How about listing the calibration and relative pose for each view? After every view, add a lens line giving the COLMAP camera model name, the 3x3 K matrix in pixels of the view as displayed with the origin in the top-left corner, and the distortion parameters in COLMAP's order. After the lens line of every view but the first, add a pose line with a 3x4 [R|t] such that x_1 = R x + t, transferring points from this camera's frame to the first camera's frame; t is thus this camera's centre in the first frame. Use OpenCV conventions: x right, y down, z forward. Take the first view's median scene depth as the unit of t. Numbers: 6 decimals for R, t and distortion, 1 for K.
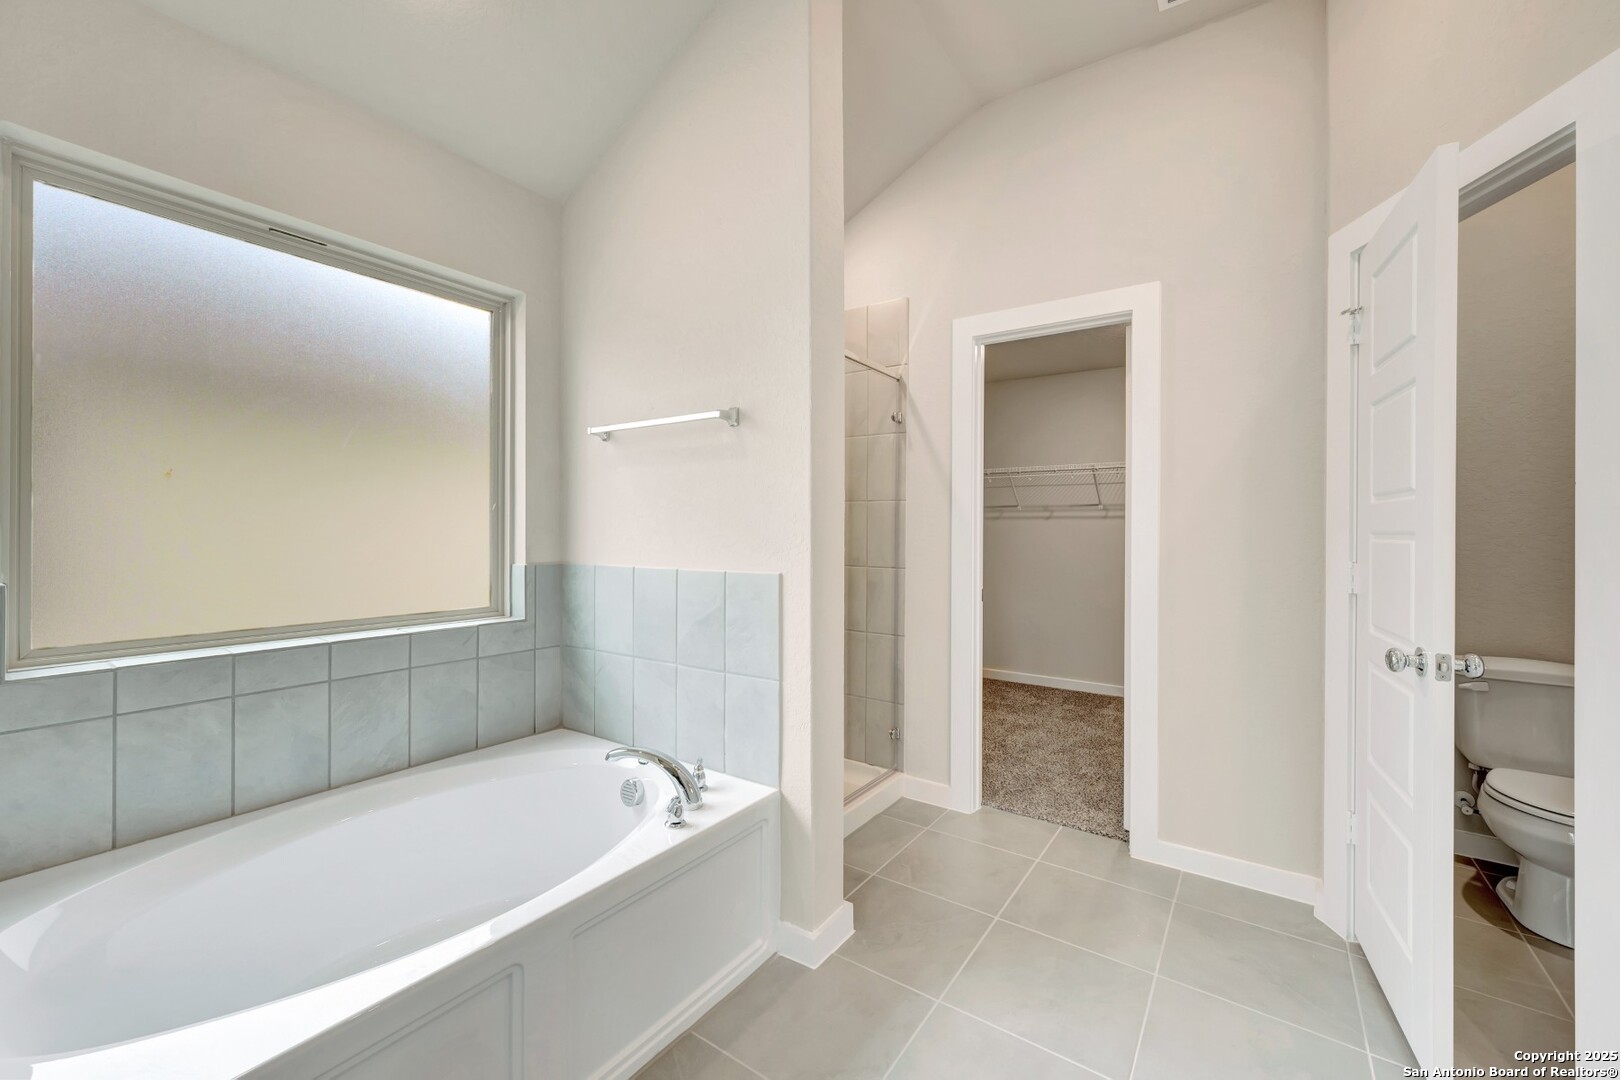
lens RADIAL K [[645.7, 0, 811.0], [0, 645.7, 533.6], [0, 0, 1]] dist [-0.000088, 0.000361]
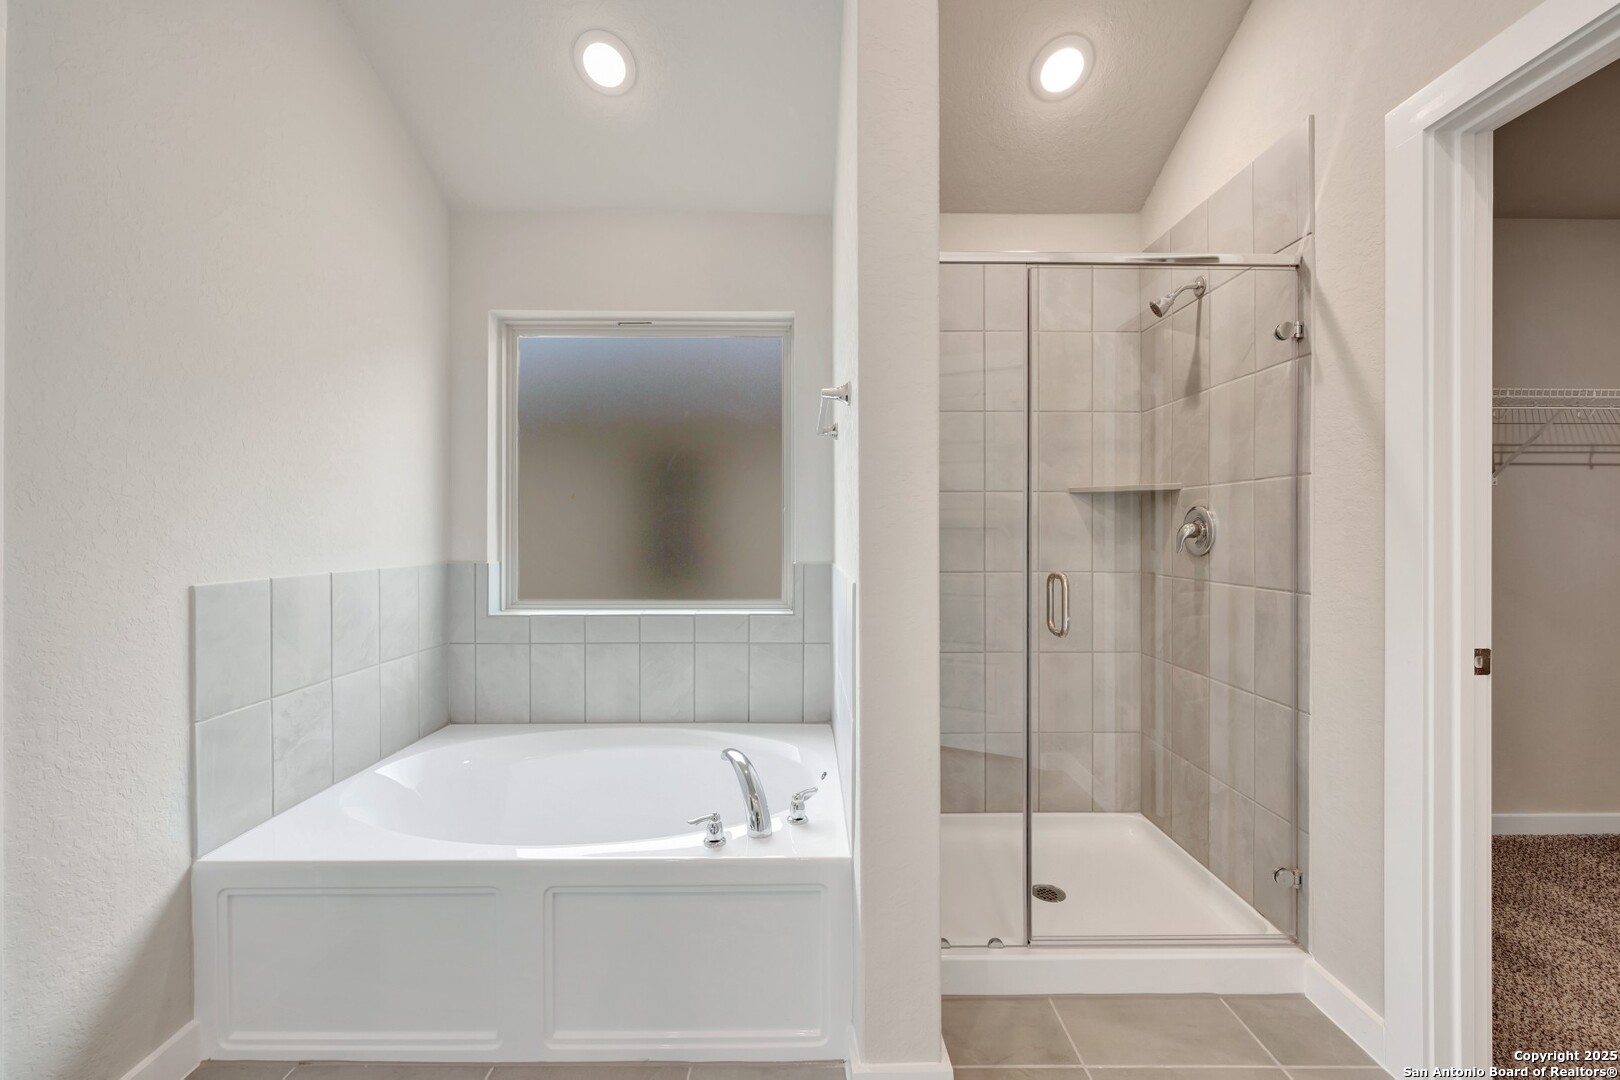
lens RADIAL K [[645.7, 0, 811.0], [0, 645.7, 533.6], [0, 0, 1]] dist [-0.000088, 0.000361]
pose [[0.577925, -0.004094, -0.816080, 0.359703], [0.002023, 0.999992, -0.003584, 0.002154], [0.816087, 0.000420, 0.577928, 0.318179]]
